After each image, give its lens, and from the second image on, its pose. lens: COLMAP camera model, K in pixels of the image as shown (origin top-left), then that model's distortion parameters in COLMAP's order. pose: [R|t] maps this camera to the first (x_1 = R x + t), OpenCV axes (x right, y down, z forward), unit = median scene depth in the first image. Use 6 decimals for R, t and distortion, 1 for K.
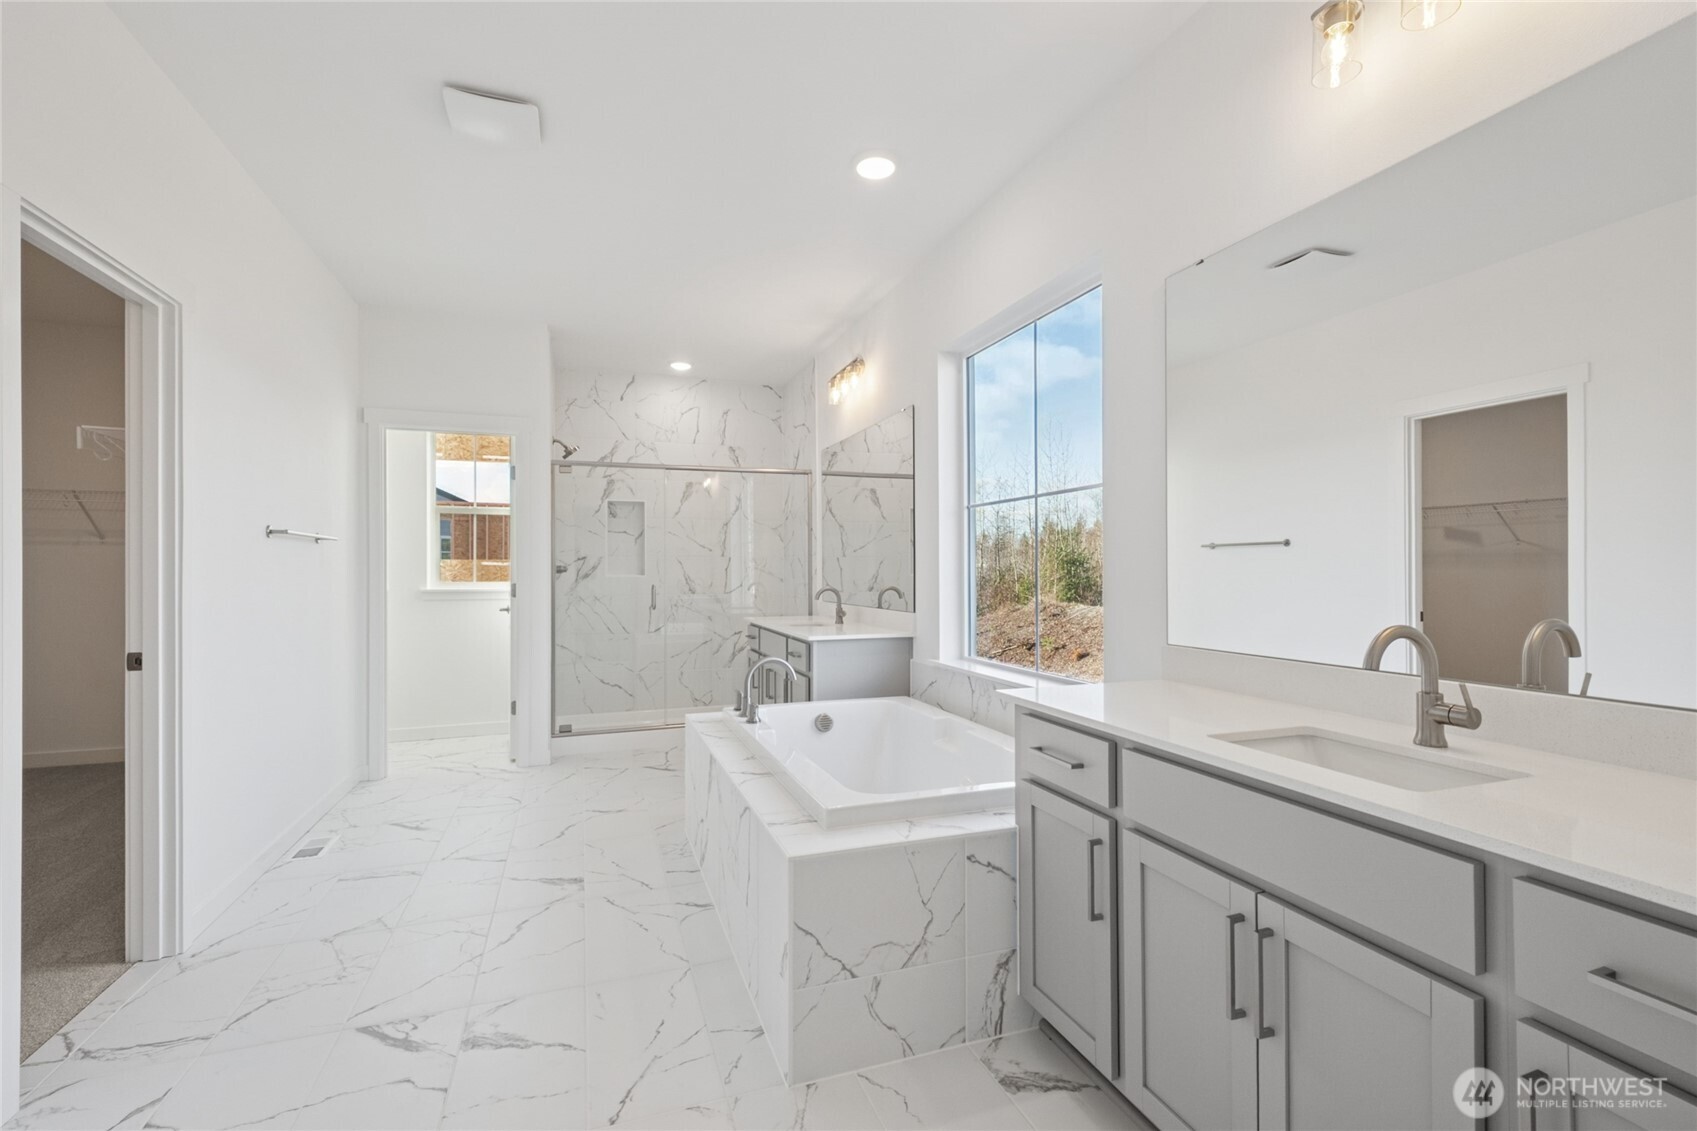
lens RADIAL K [[758.3, 0, 839.9], [0, 758.3, 555.0], [0, 0, 1]] dist [-0.000151, -0.000509]
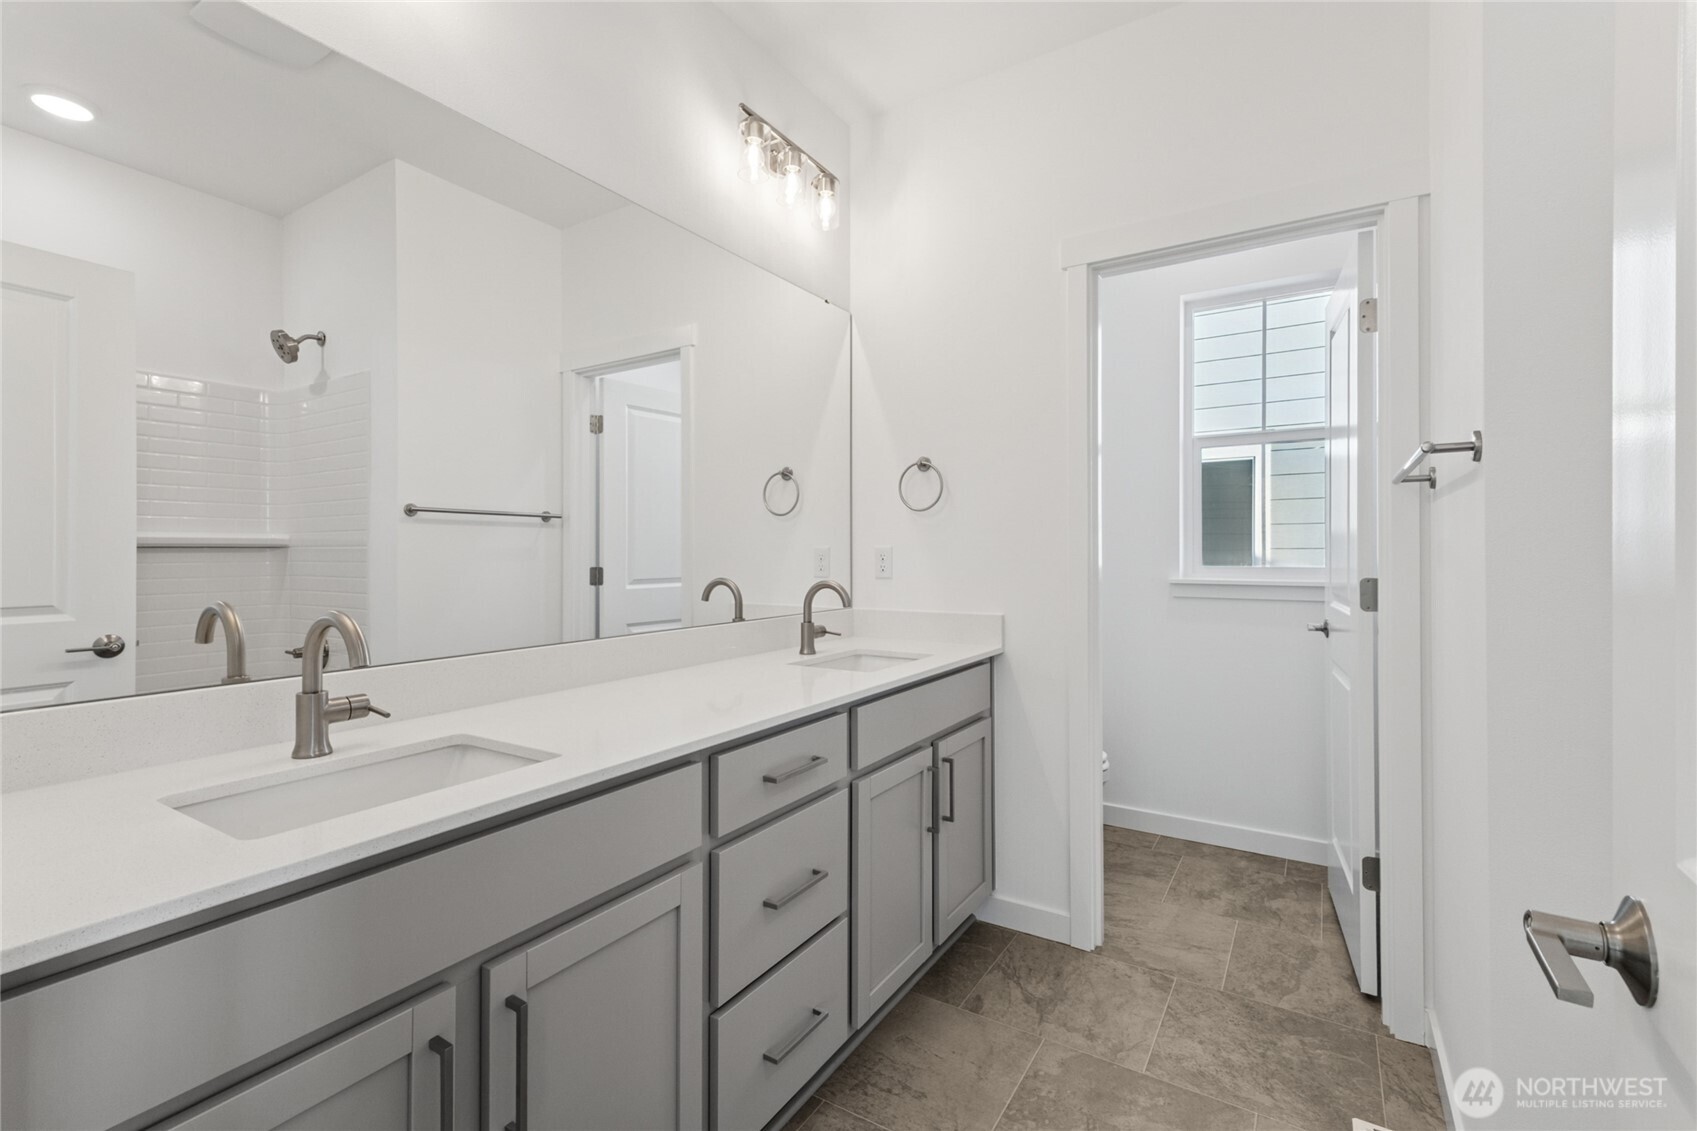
lens RADIAL K [[758.3, 0, 839.9], [0, 758.3, 555.0], [0, 0, 1]] dist [-0.000151, -0.000509]
pose [[-0.628282, 0.007382, 0.777951, -0.366484], [0.000300, 0.999957, -0.009246, 0.035511], [-0.777986, -0.005576, -0.628257, 1.363970]]
